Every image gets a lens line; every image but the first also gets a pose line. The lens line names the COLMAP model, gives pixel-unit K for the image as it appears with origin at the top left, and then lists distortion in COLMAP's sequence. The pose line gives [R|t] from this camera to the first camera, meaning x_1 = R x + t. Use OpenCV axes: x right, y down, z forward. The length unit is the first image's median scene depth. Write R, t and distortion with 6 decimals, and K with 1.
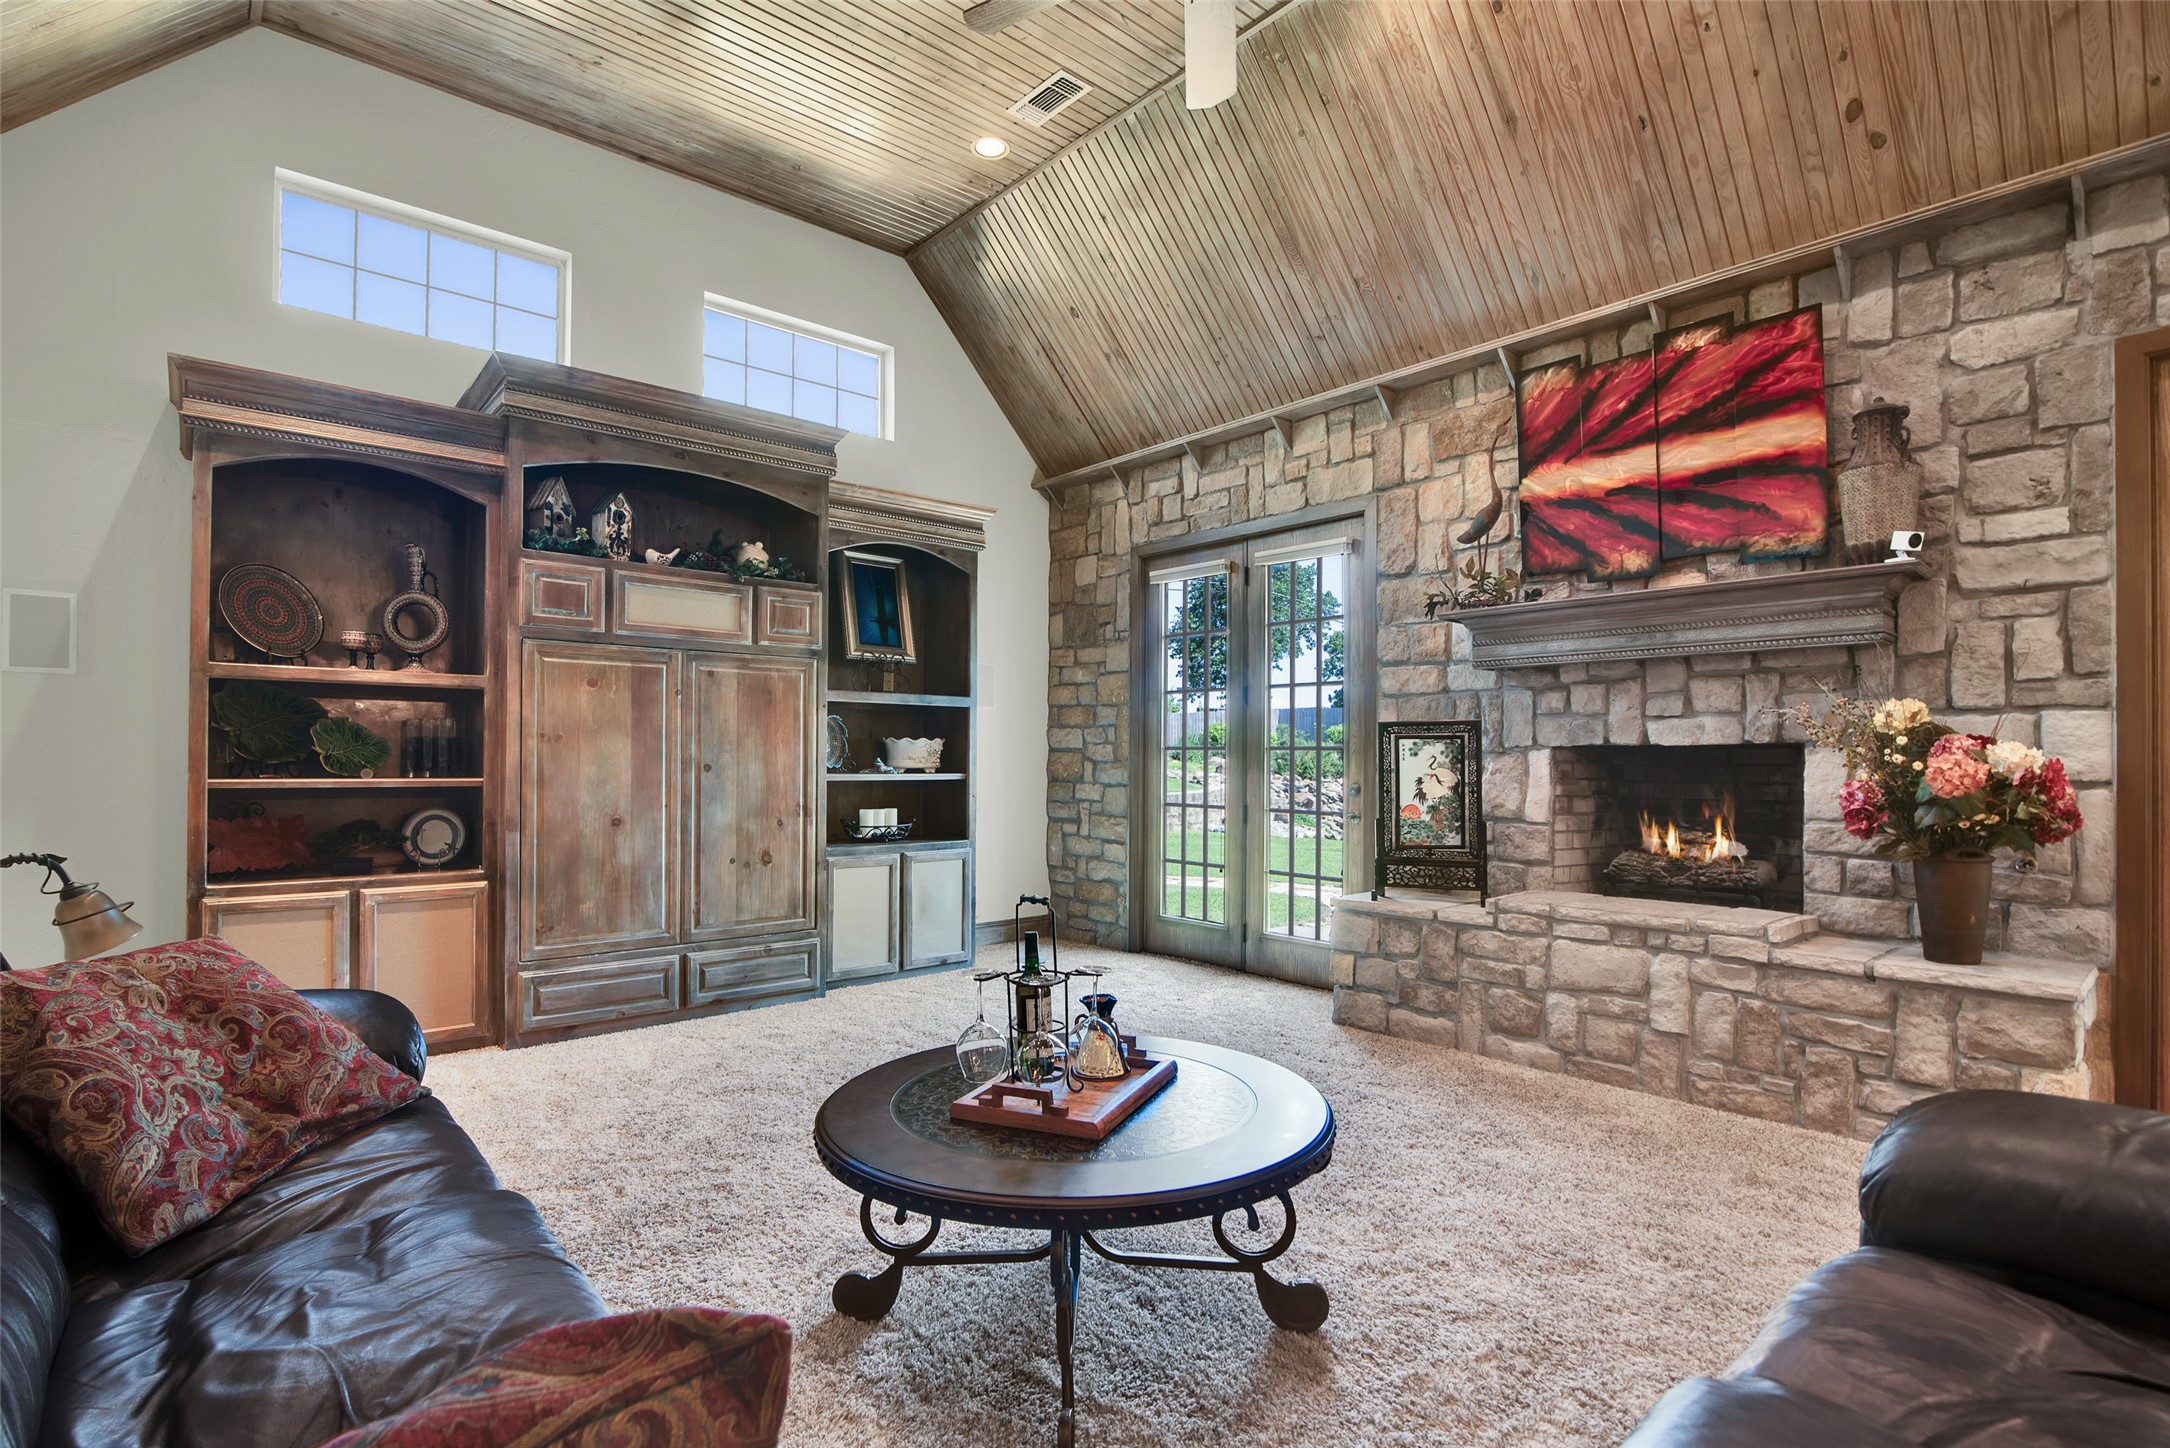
lens RADIAL K [[1035.7, 0, 1077.2], [0, 1035.7, 751.0], [0, 0, 1]] dist [-0.016327, 0.000175]
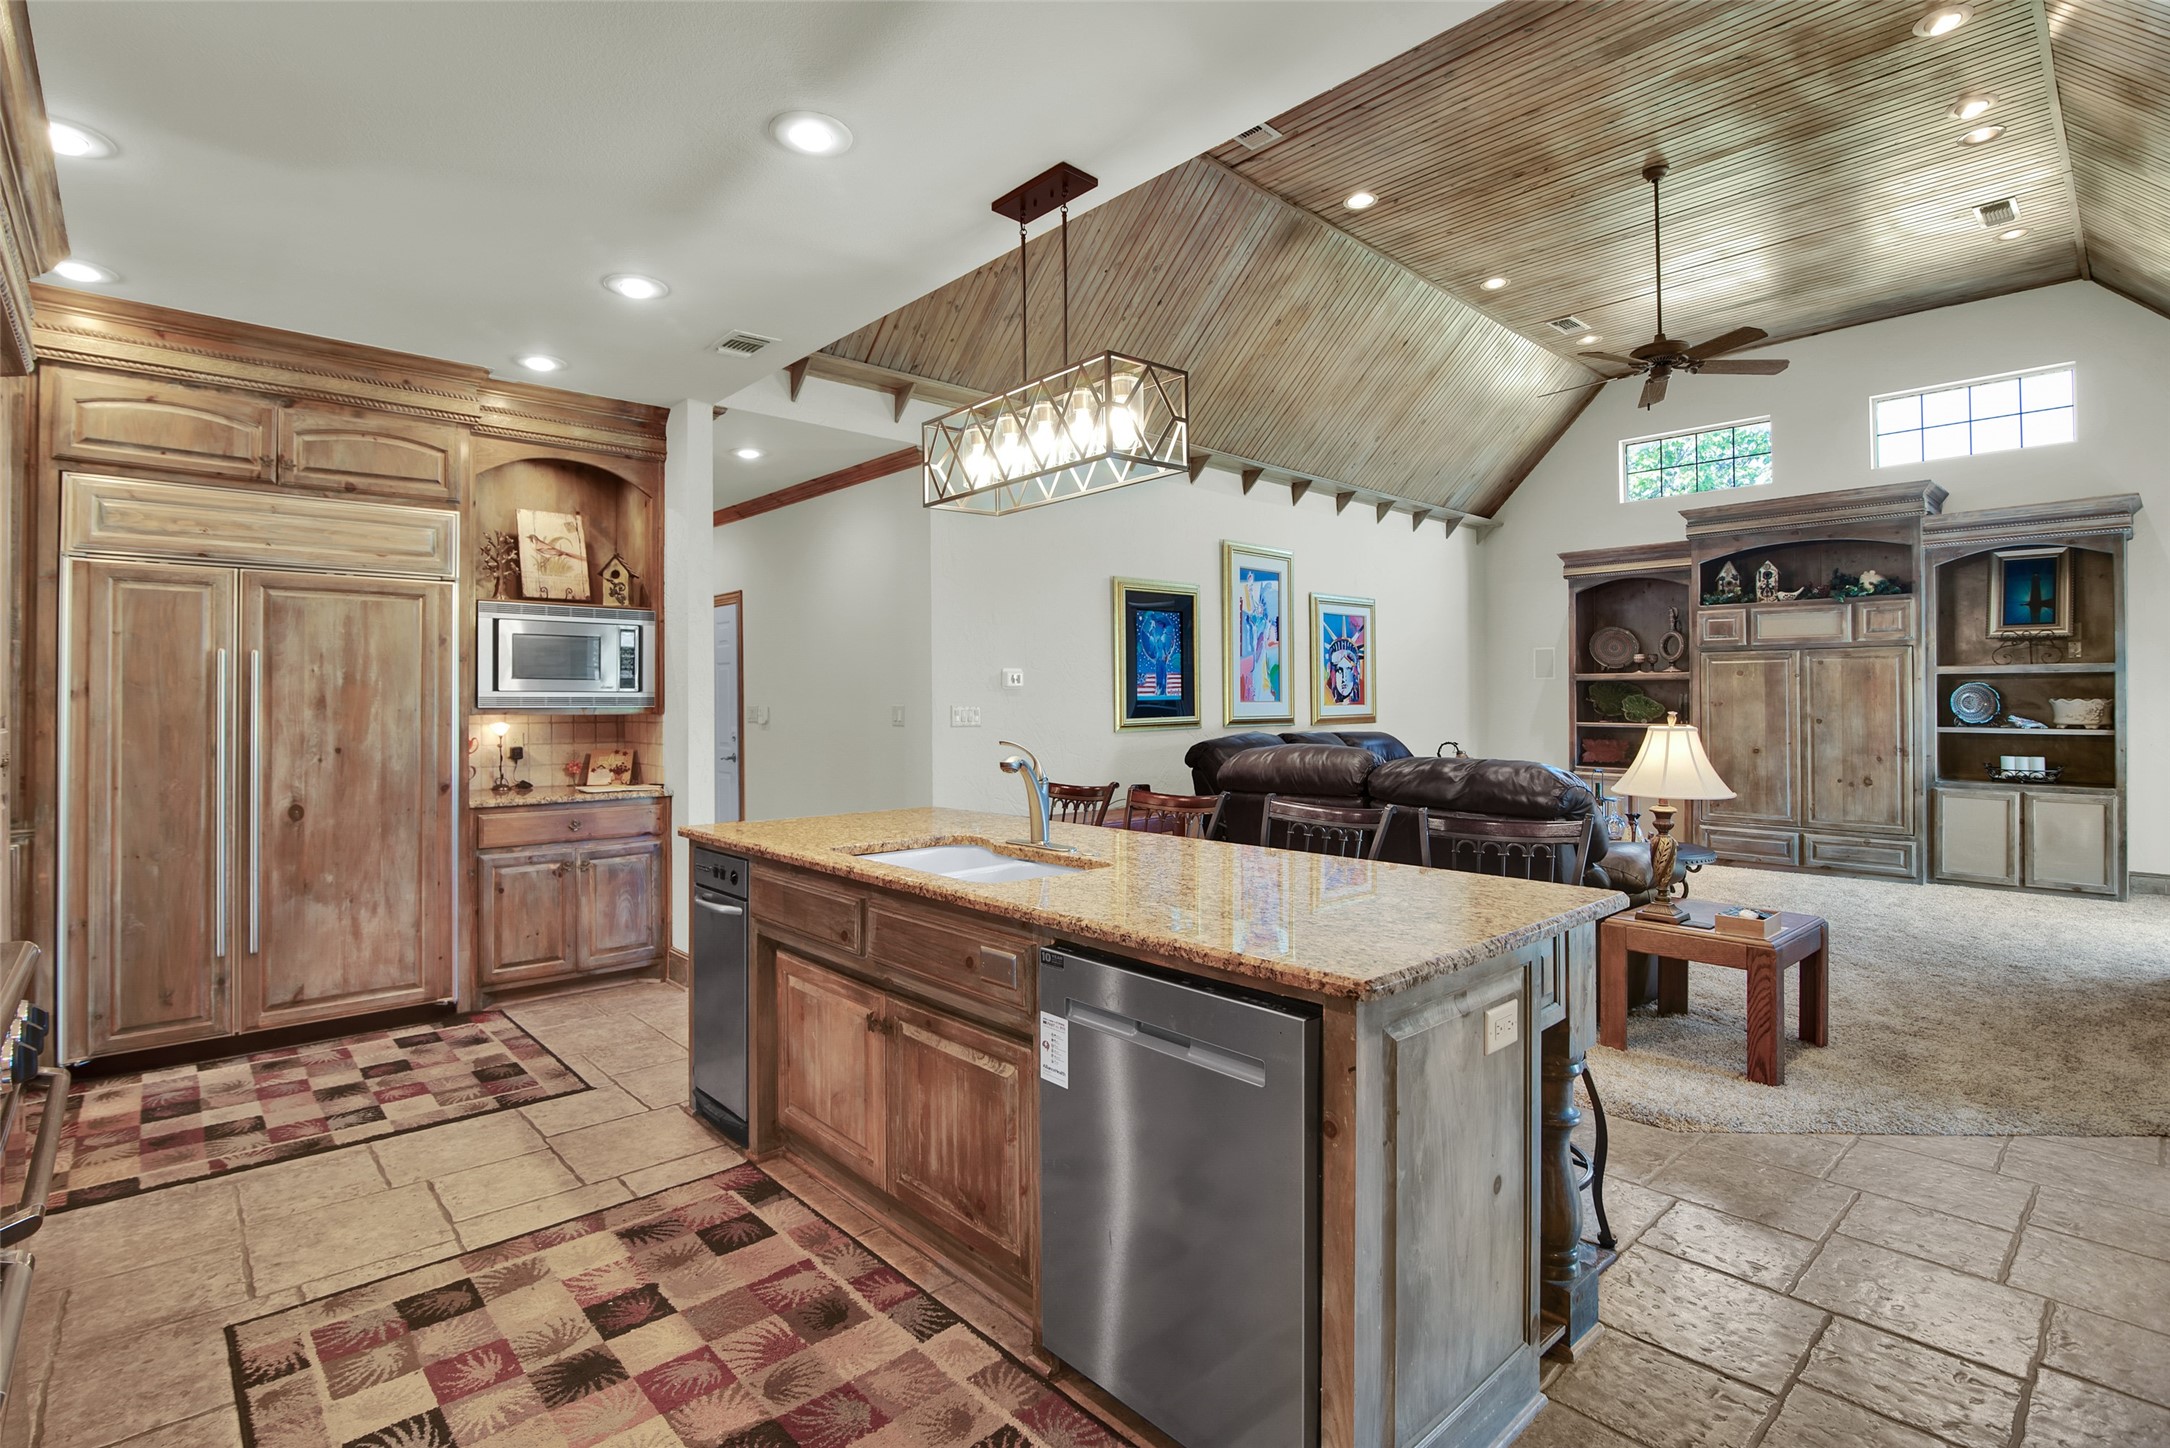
lens RADIAL K [[1026.3, 0, 1047.6], [0, 1026.3, 692.5], [0, 0, 1]] dist [-0.014752, 0.000012]
pose [[0.013474, -0.010035, -0.999859, 1.299785], [0.008905, 0.999911, -0.009916, -0.024888], [0.999870, -0.008770, 0.013562, -0.241090]]
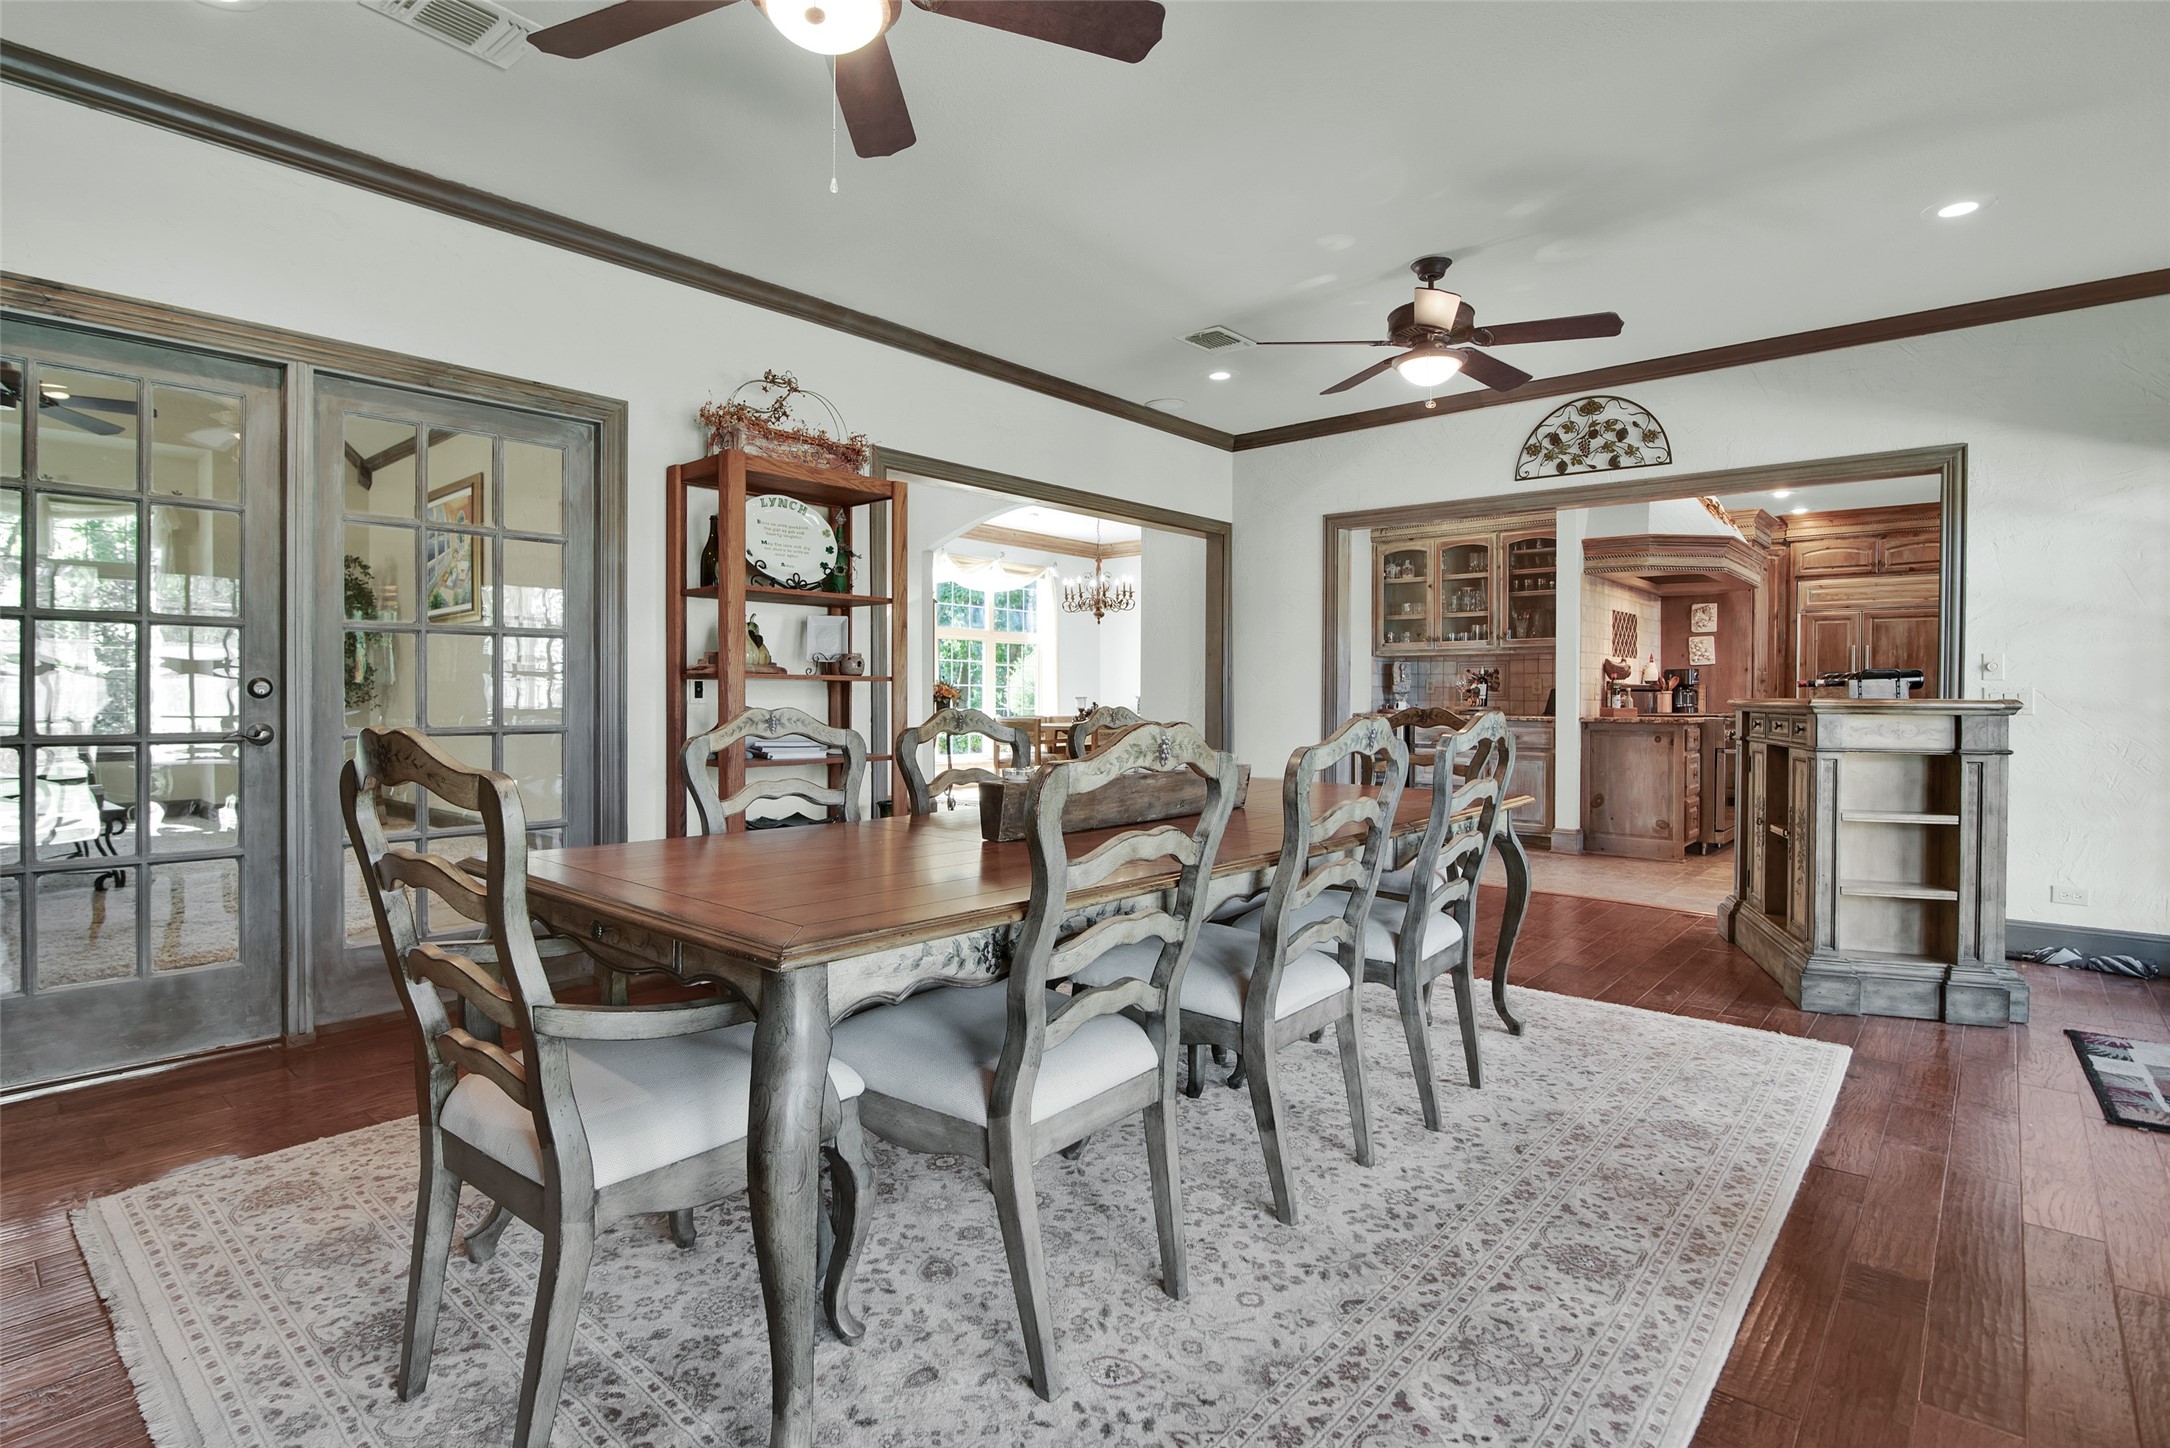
lens RADIAL K [[1064.9, 0, 1058.0], [0, 1064.9, 698.7], [0, 0, 1]] dist [-0.016293, -0.000216]
pose [[-0.993014, -0.004919, -0.117893, 2.285944], [-0.004864, 0.999988, -0.000749, 0.041675], [0.117895, -0.000170, -0.993026, 0.996587]]
